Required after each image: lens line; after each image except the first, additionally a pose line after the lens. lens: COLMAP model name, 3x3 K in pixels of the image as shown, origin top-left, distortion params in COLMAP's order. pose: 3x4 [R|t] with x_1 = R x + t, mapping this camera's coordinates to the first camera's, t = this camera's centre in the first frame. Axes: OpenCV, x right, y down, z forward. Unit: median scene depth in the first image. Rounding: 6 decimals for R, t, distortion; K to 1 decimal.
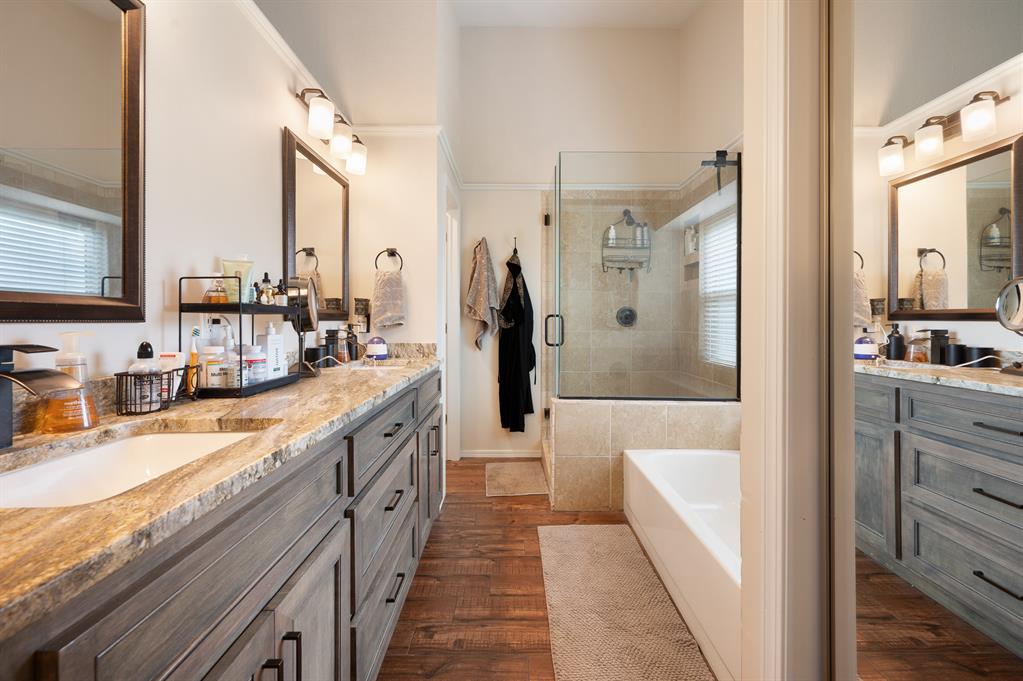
lens RADIAL K [[411.8, 0, 514.1], [0, 411.8, 319.3], [0, 0, 1]] dist [-0.002072, 0.000465]
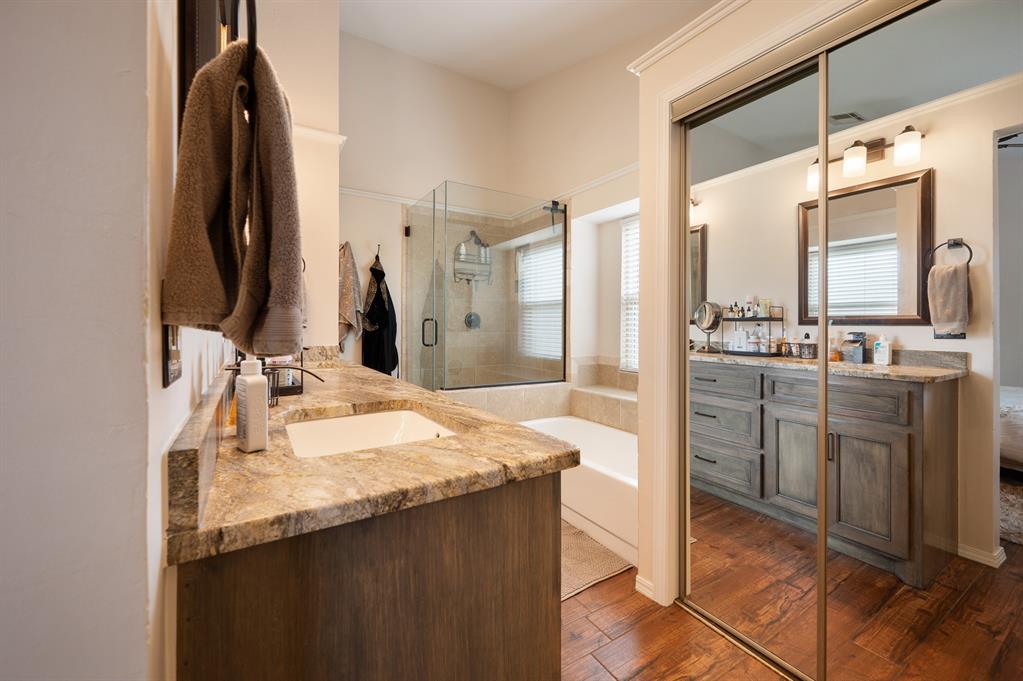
lens RADIAL K [[411.8, 0, 514.9], [0, 411.8, 323.2], [0, 0, 1]] dist [-0.002072, 0.000465]
pose [[0.850818, 0.002360, 0.525455, -0.335516], [-0.003633, 0.999992, 0.001391, -0.001260], [-0.525448, -0.003093, 0.850820, -0.105033]]
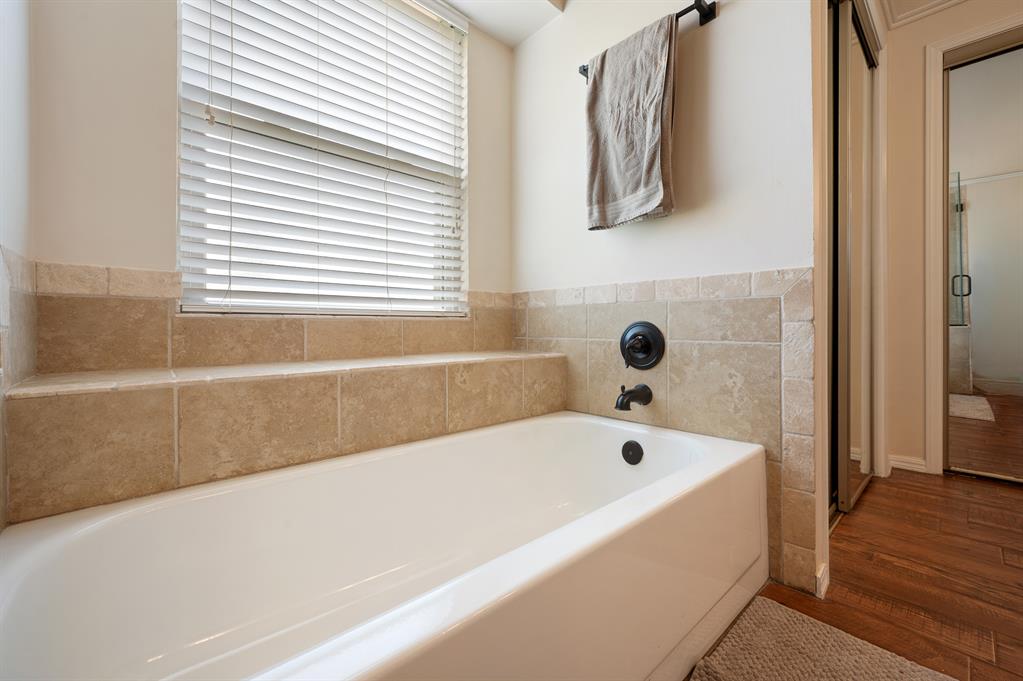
lens RADIAL K [[411.8, 0, 501.9], [0, 411.8, 344.9], [0, 0, 1]] dist [-0.002072, 0.000465]
pose [[-0.674837, -0.002206, 0.737964, 0.110561], [-0.009715, 0.999935, -0.005895, 0.188234], [-0.737903, -0.011148, -0.674815, 0.908097]]
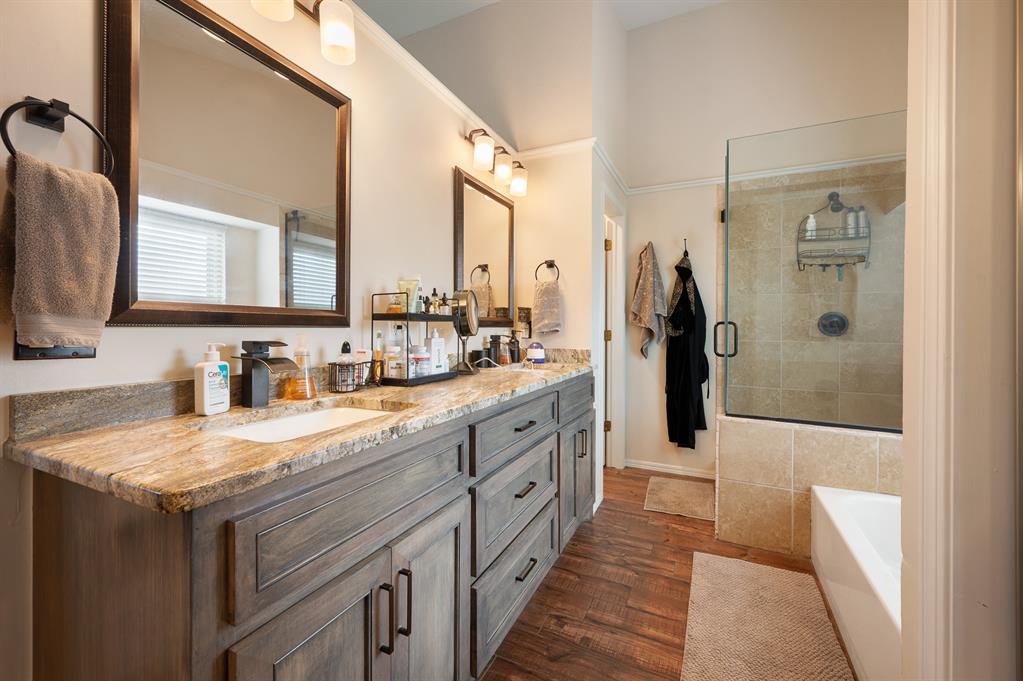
lens RADIAL K [[411.8, 0, 519.8], [0, 411.8, 325.3], [0, 0, 1]] dist [-0.002072, 0.000465]
pose [[0.900257, 0.002959, -0.435348, 0.094516], [-0.004049, 0.999991, -0.001576, -0.000179], [0.435339, 0.003182, 0.900261, -0.001241]]
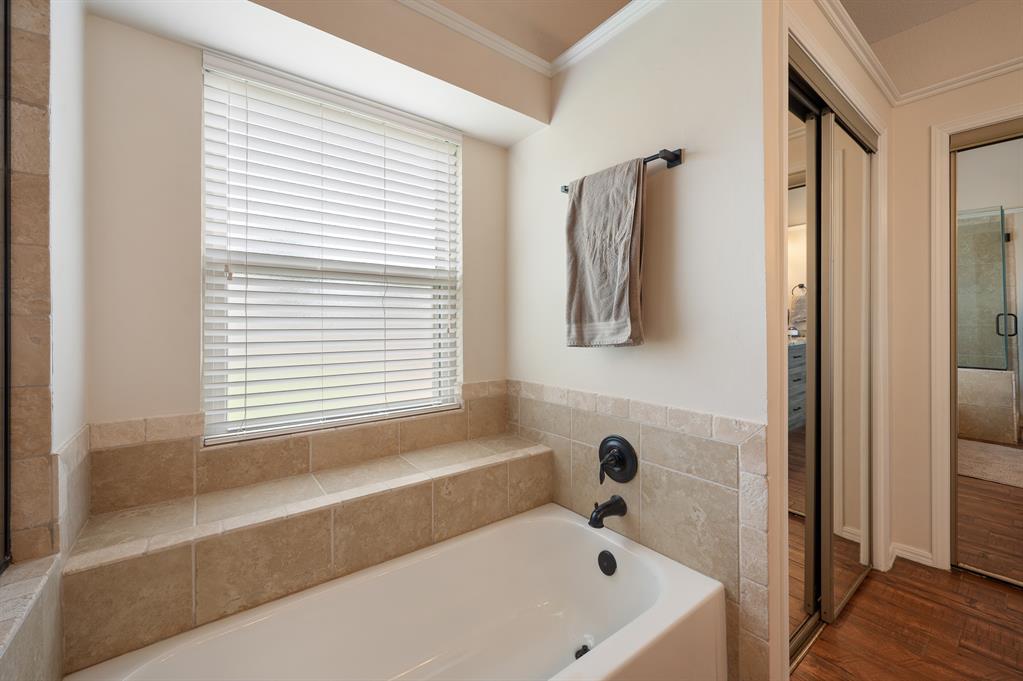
lens RADIAL K [[411.8, 0, 501.8], [0, 411.8, 323.6], [0, 0, 1]] dist [-0.002072, 0.000465]
pose [[-0.605201, -0.001493, 0.796072, 0.028687], [-0.008172, 0.999957, -0.004337, -0.000197], [-0.796031, -0.009130, -0.605187, 0.881826]]
